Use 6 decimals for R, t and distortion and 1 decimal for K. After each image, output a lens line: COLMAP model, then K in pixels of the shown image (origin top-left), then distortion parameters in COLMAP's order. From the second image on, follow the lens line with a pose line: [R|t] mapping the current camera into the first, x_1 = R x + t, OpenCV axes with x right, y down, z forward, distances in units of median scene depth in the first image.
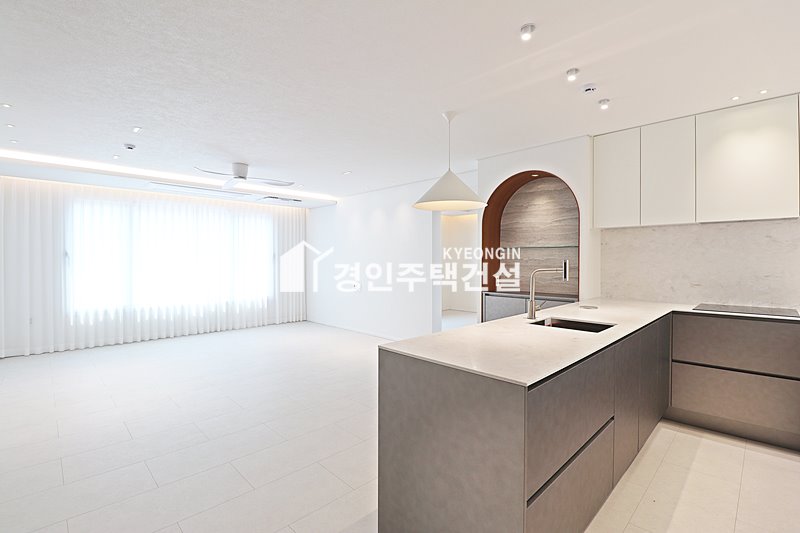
lens RADIAL K [[371.4, 0, 404.8], [0, 371.4, 262.9], [0, 0, 1]] dist [0.000468, -0.013361]
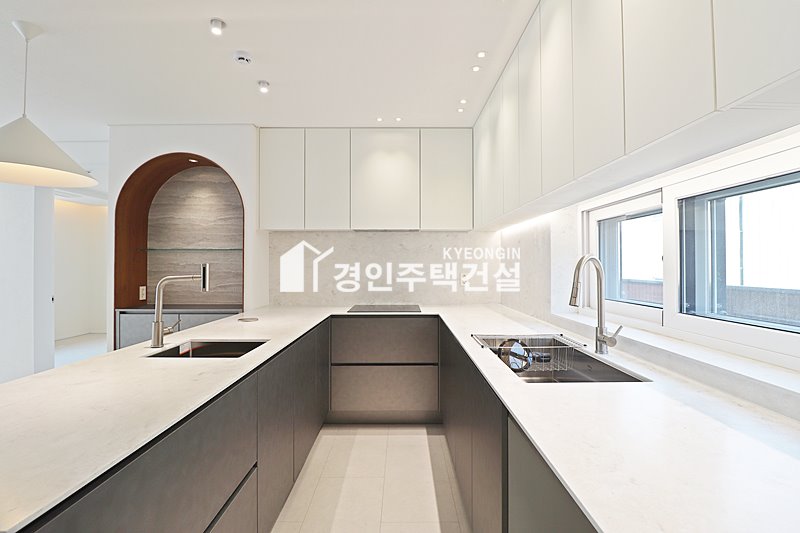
lens RADIAL K [[367.6, 0, 398.9], [0, 367.6, 262.3], [0, 0, 1]] dist [-0.000525, -0.014805]
pose [[0.715366, 0.007506, 0.698709, 0.108006], [0.004906, 0.999864, -0.015764, 0.001880], [-0.698732, 0.014705, 0.715232, 0.106897]]
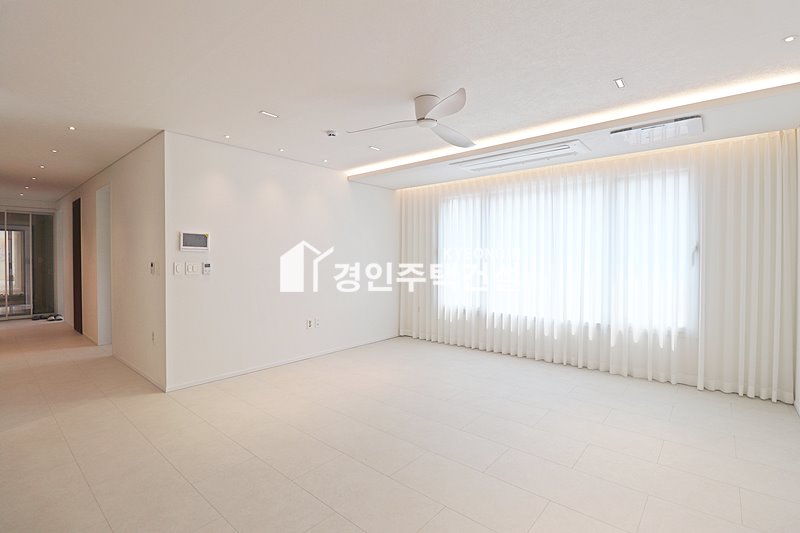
lens RADIAL K [[367.6, 0, 398.9], [0, 367.6, 262.3], [0, 0, 1]] dist [-0.000525, -0.014805]
pose [[0.077631, 0.011359, -0.996917, 0.153120], [-0.004894, 0.999927, 0.011012, -0.004318], [0.996970, 0.004024, 0.077681, 0.926982]]
